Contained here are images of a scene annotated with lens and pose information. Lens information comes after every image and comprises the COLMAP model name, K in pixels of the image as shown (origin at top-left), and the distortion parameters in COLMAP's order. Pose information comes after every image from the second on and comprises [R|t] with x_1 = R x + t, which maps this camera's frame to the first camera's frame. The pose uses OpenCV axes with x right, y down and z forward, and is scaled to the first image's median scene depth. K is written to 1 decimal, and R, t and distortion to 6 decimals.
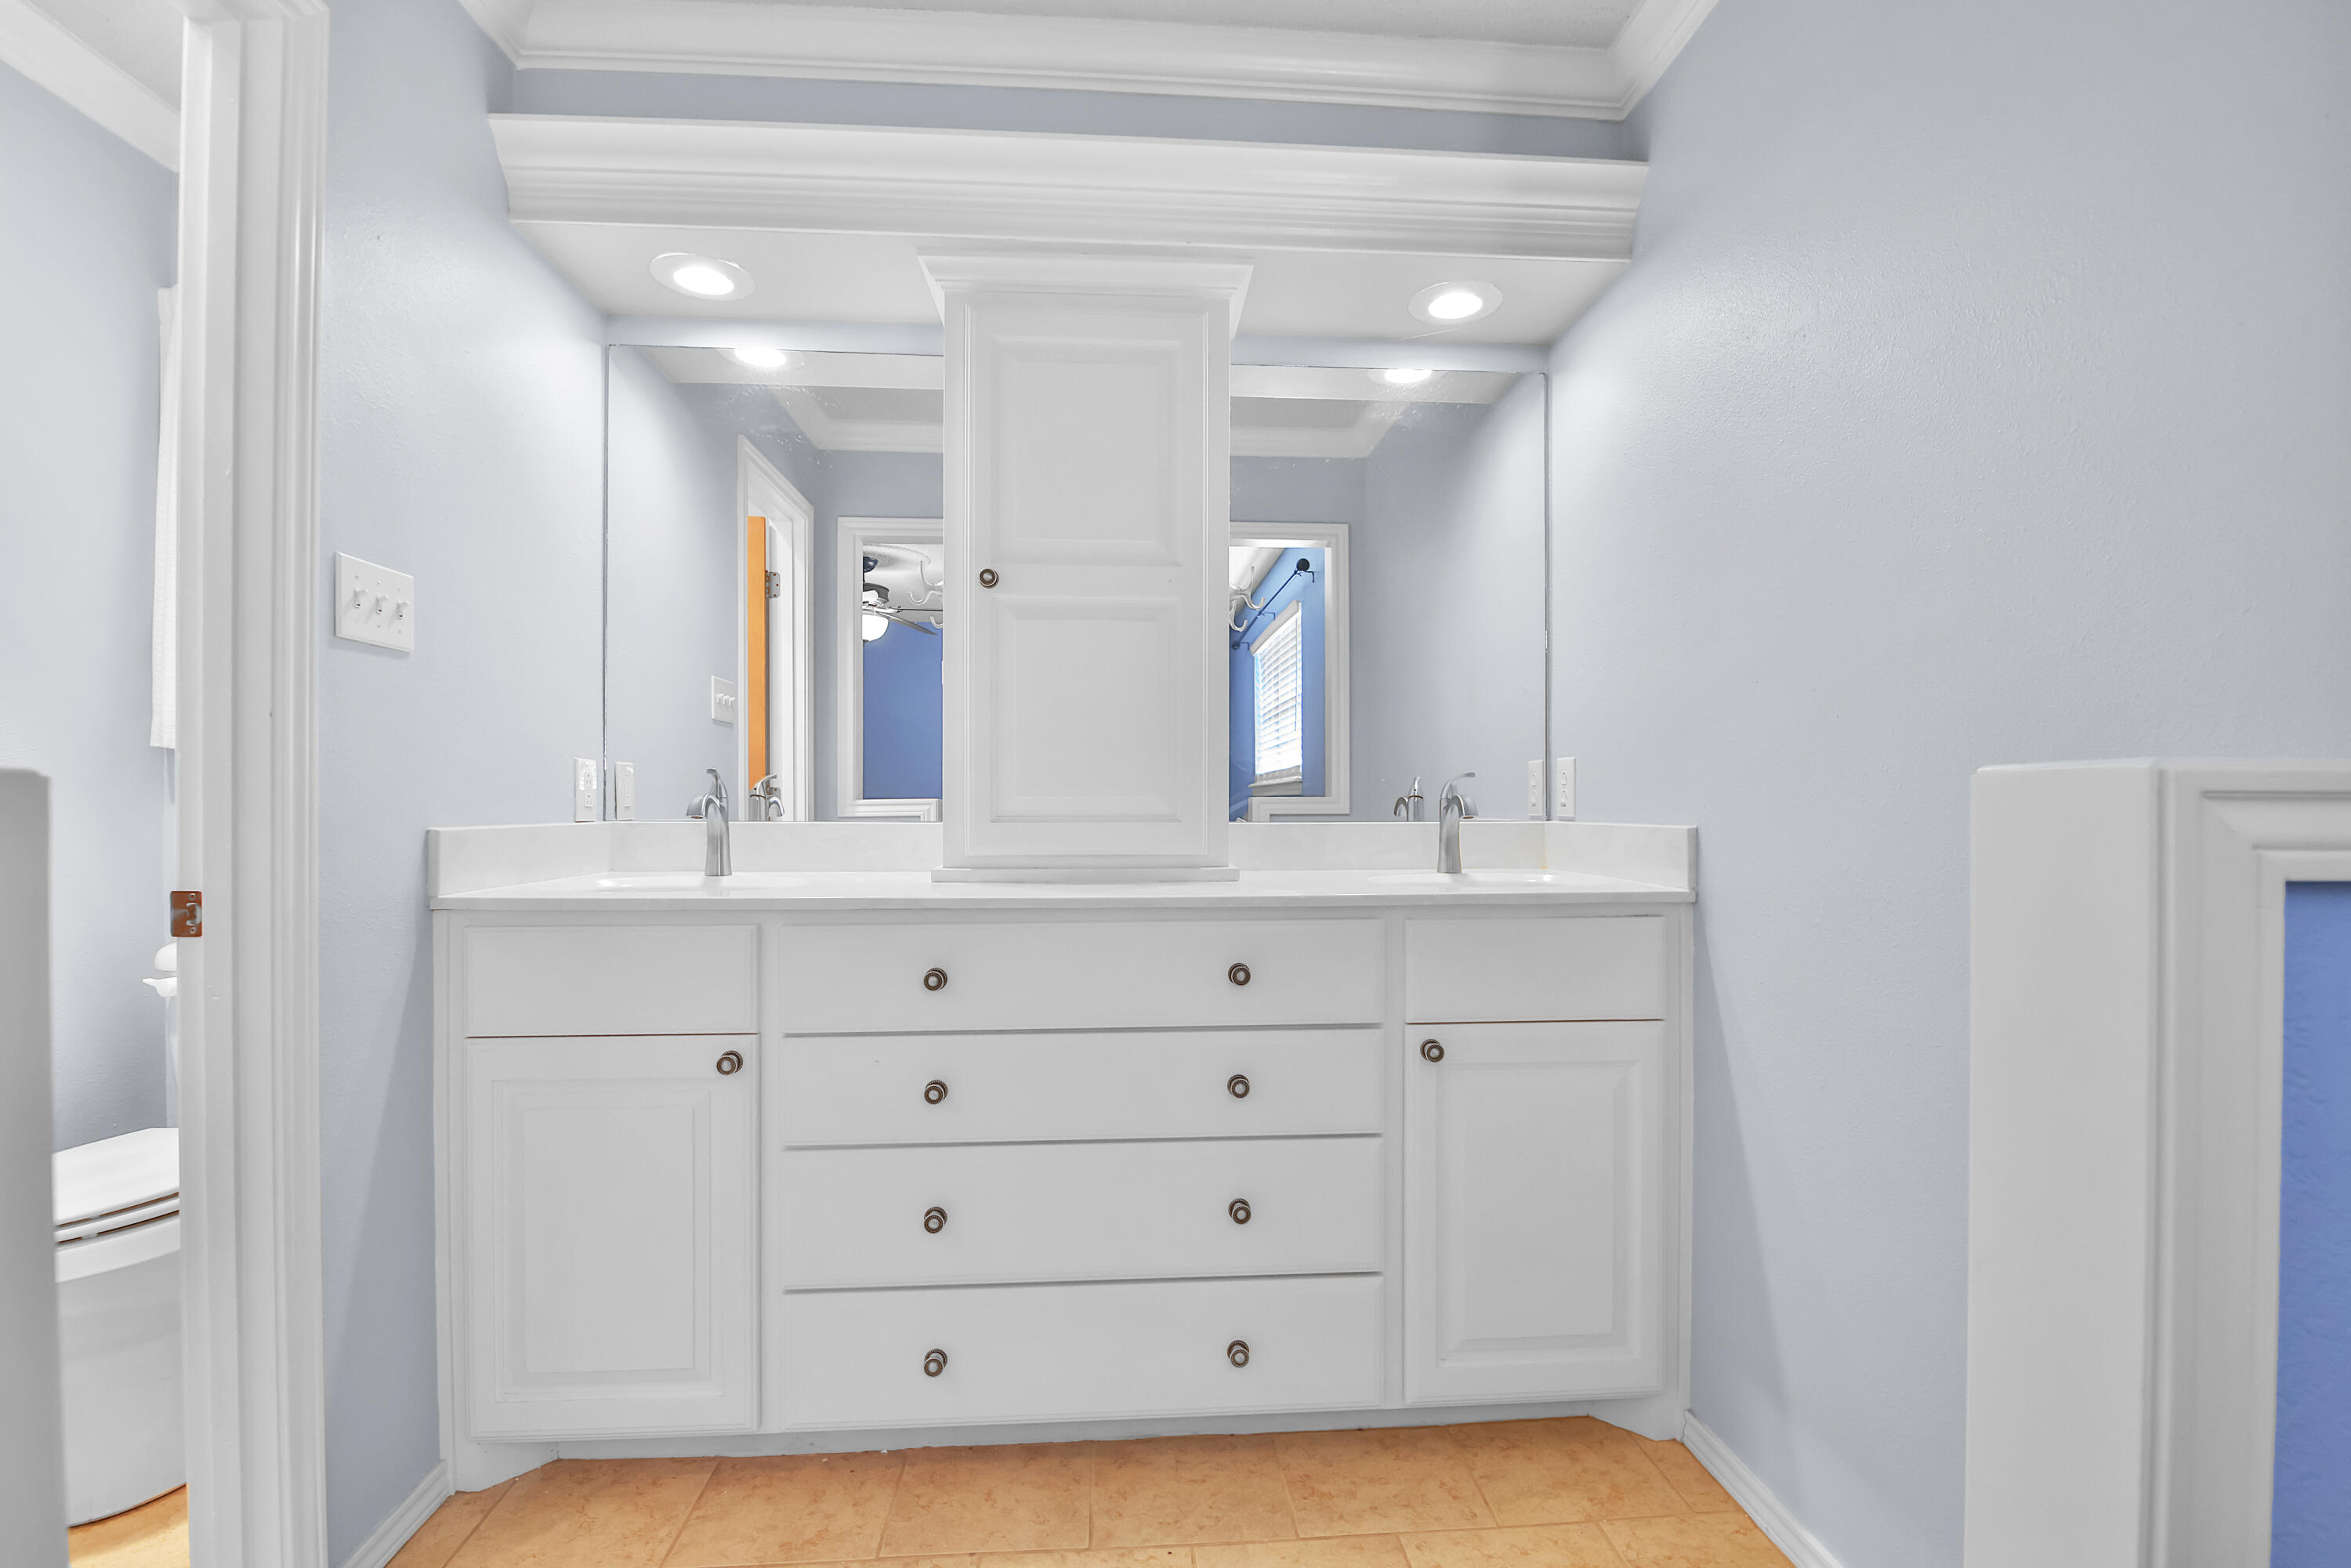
lens RADIAL K [[1069.2, 0, 1176.1], [0, 1069.2, 805.5], [0, 0, 1]] dist [-0.009611, -0.005375]
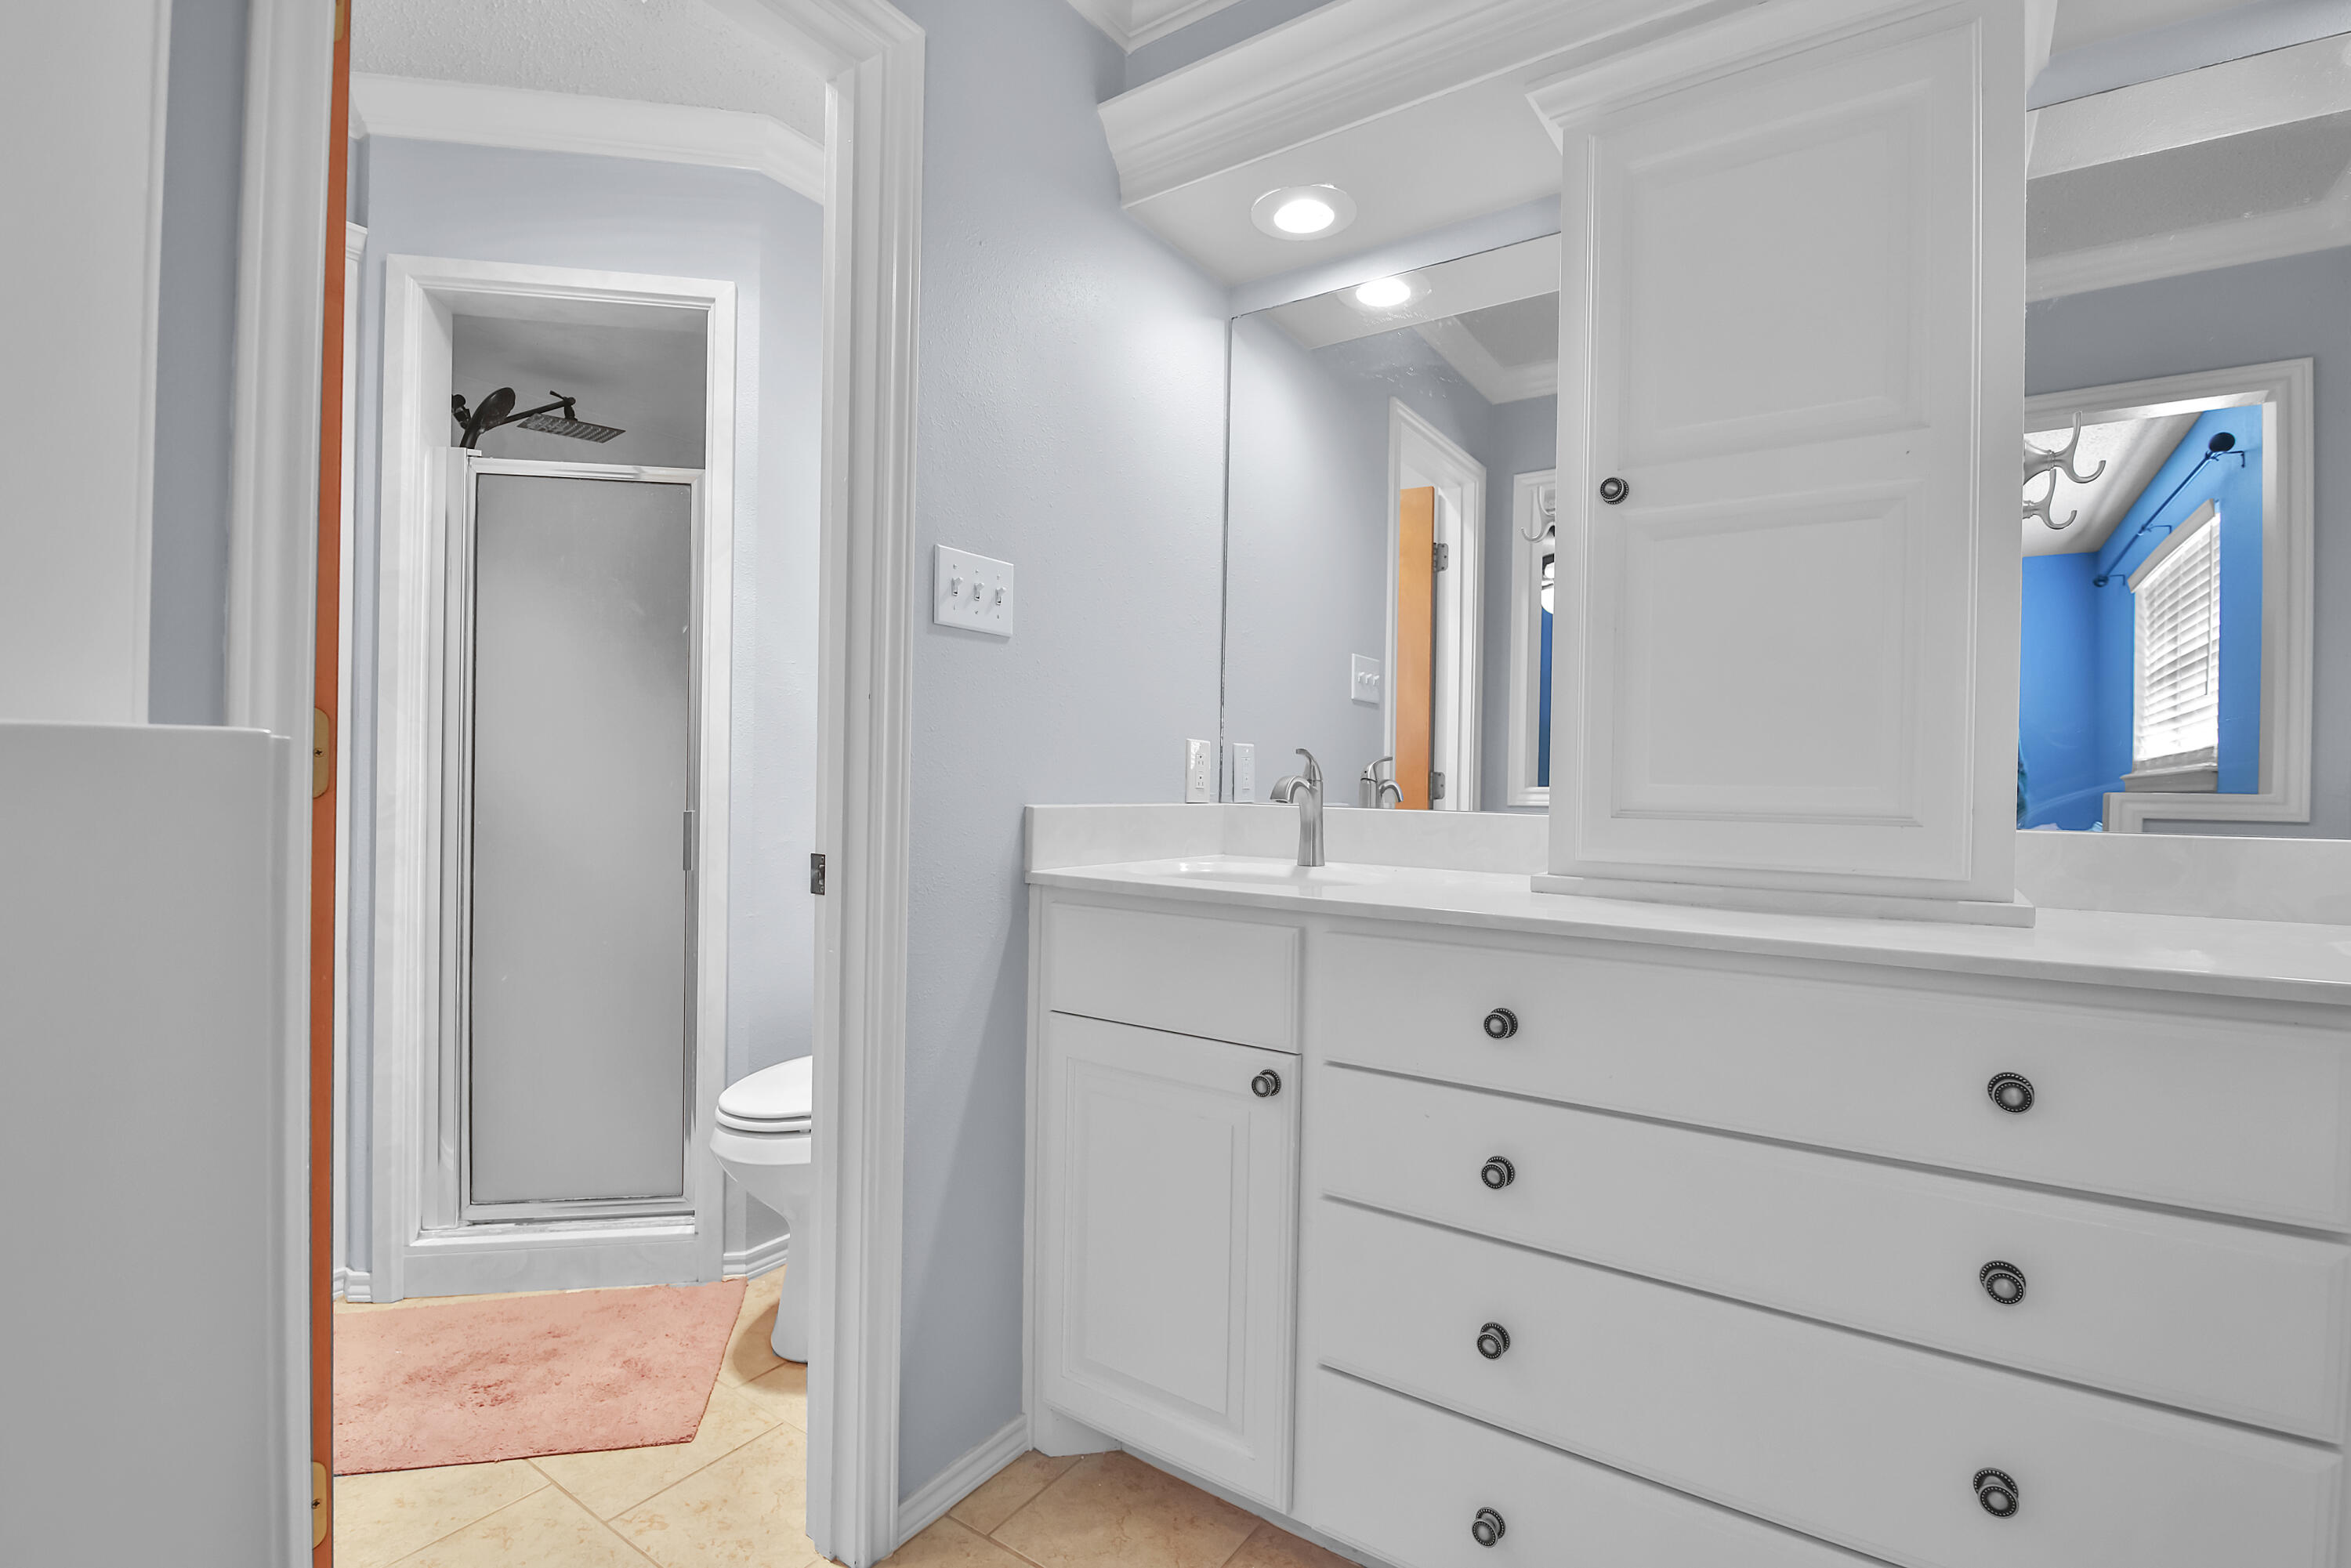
lens RADIAL K [[1069.2, 0, 1171.0], [0, 1069.2, 790.3], [0, 0, 1]] dist [-0.009611, -0.005375]
pose [[0.781174, 0.018404, -0.624043, 0.052189], [-0.020526, 0.999782, 0.003791, 0.000122], [0.623976, 0.009848, 0.781381, 0.230118]]
